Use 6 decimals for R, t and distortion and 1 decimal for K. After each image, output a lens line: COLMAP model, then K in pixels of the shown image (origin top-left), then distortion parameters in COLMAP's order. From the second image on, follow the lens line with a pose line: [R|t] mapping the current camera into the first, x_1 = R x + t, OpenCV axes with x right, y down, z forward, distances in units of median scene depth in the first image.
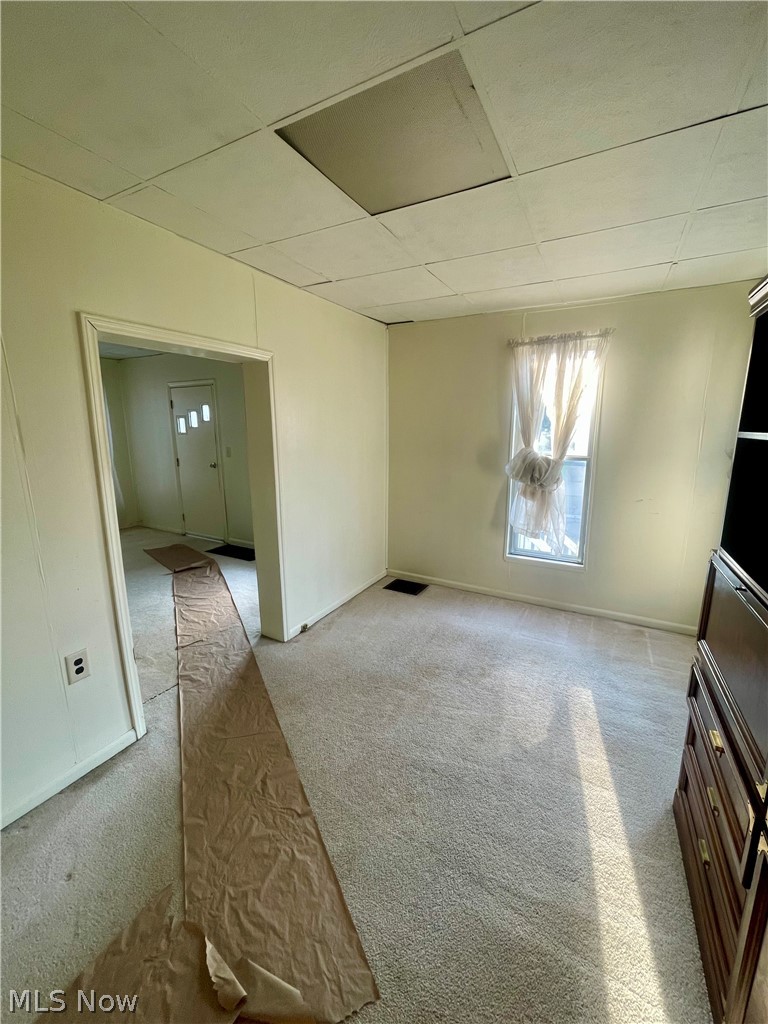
lens RADIAL K [[409.5, 0, 383.6], [0, 409.5, 507.8], [0, 0, 1]] dist [-0.005211, 0.000154]
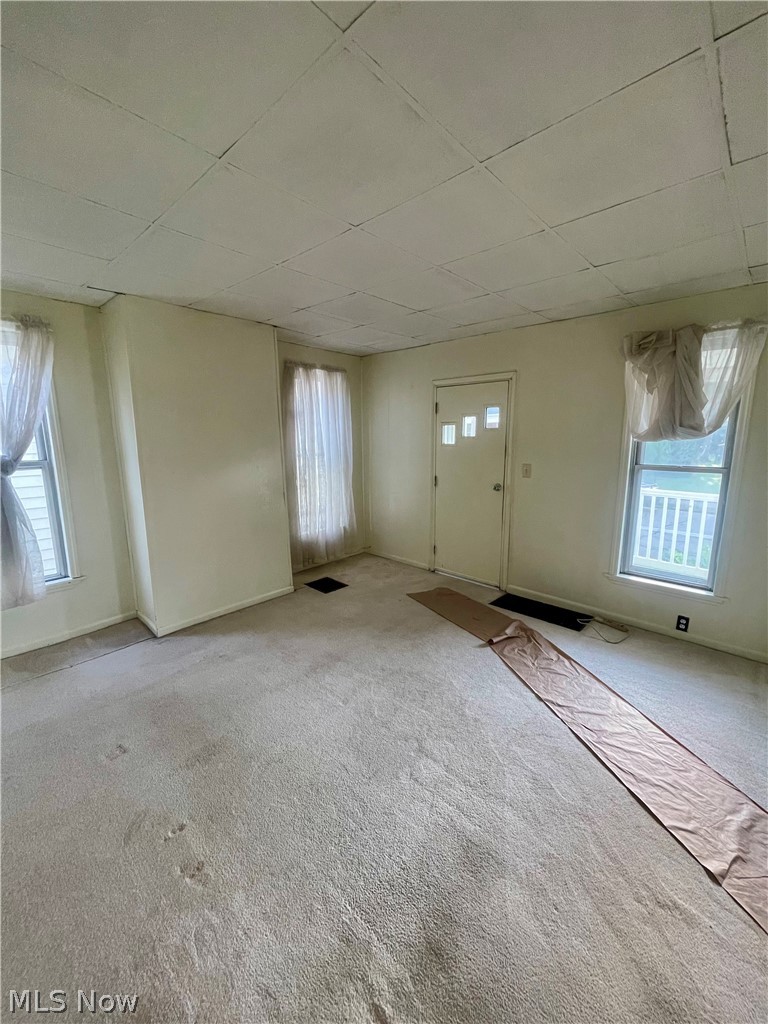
lens RADIAL K [[409.5, 0, 383.6], [0, 409.5, 507.8], [0, 0, 1]] dist [-0.005211, 0.000154]
pose [[0.969075, 0.033536, -0.244478, -0.860446], [-0.037738, 0.999209, -0.012523, -0.096788], [0.243865, 0.021362, 0.969574, 0.442973]]
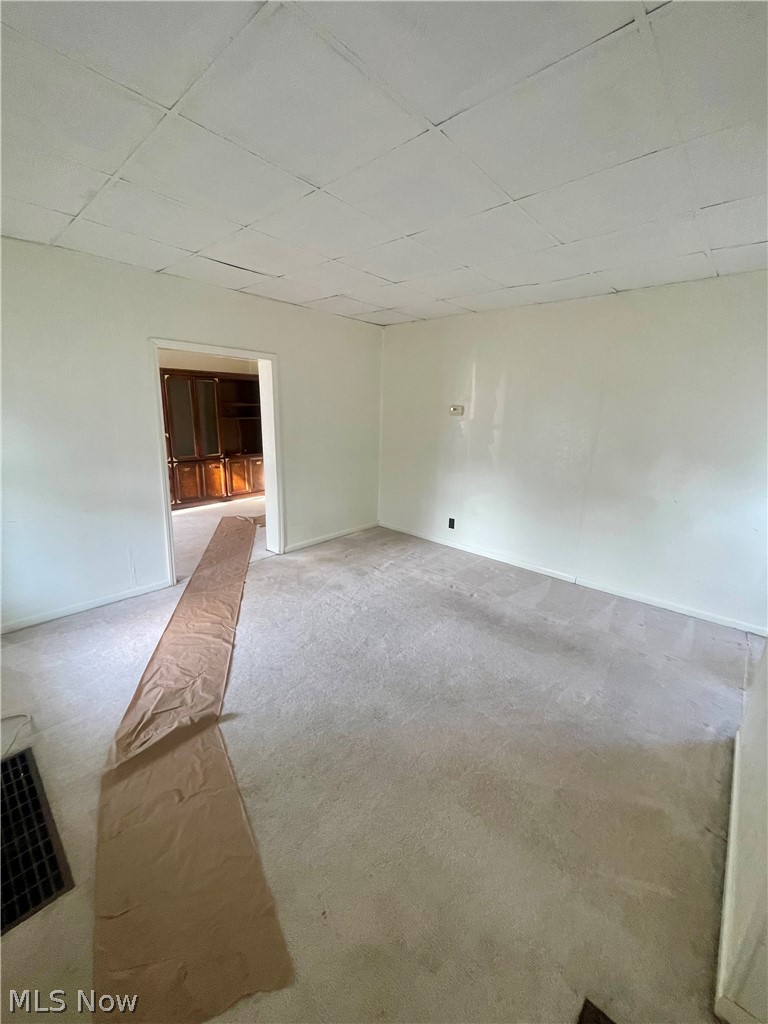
lens RADIAL K [[409.5, 0, 383.6], [0, 409.5, 507.8], [0, 0, 1]] dist [-0.005211, 0.000154]
pose [[-0.972101, -0.084186, 0.218934, -1.281352], [0.014930, 0.909274, 0.415931, -0.416829], [-0.234087, 0.407595, -0.882649, 2.086594]]
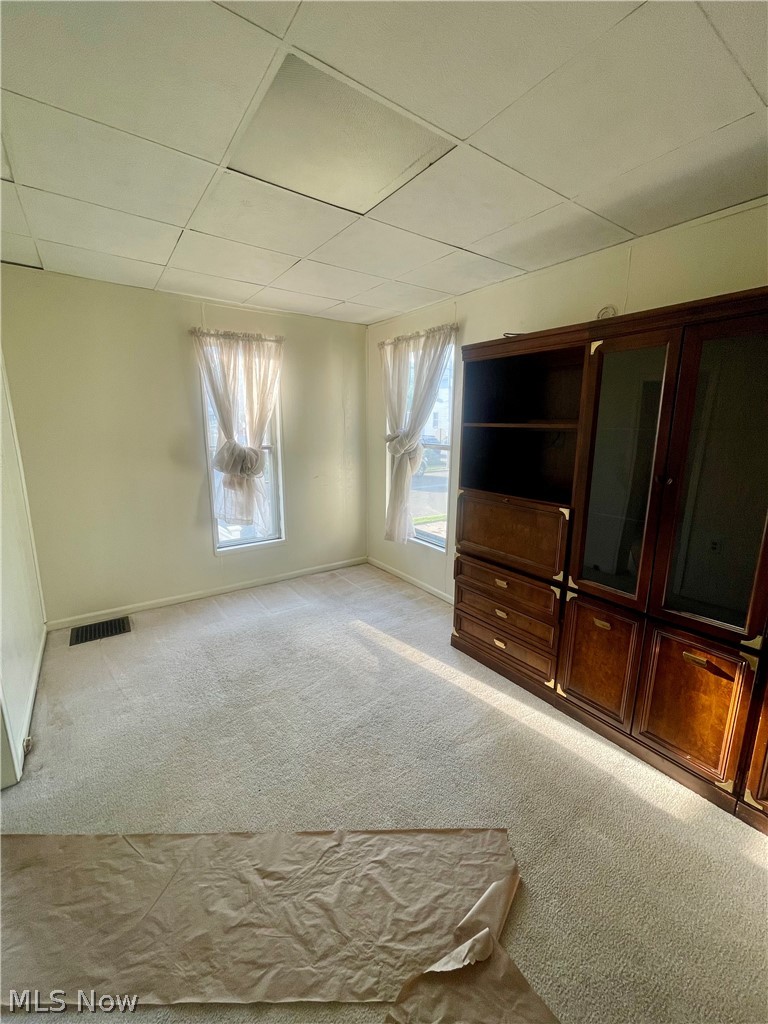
lens RADIAL K [[409.5, 0, 383.6], [0, 409.5, 507.8], [0, 0, 1]] dist [-0.005211, 0.000154]
pose [[0.440793, -0.181988, 0.878967, -0.505851], [0.165345, 0.978937, 0.119767, -0.048636], [-0.882249, 0.092540, 0.461599, 0.255662]]
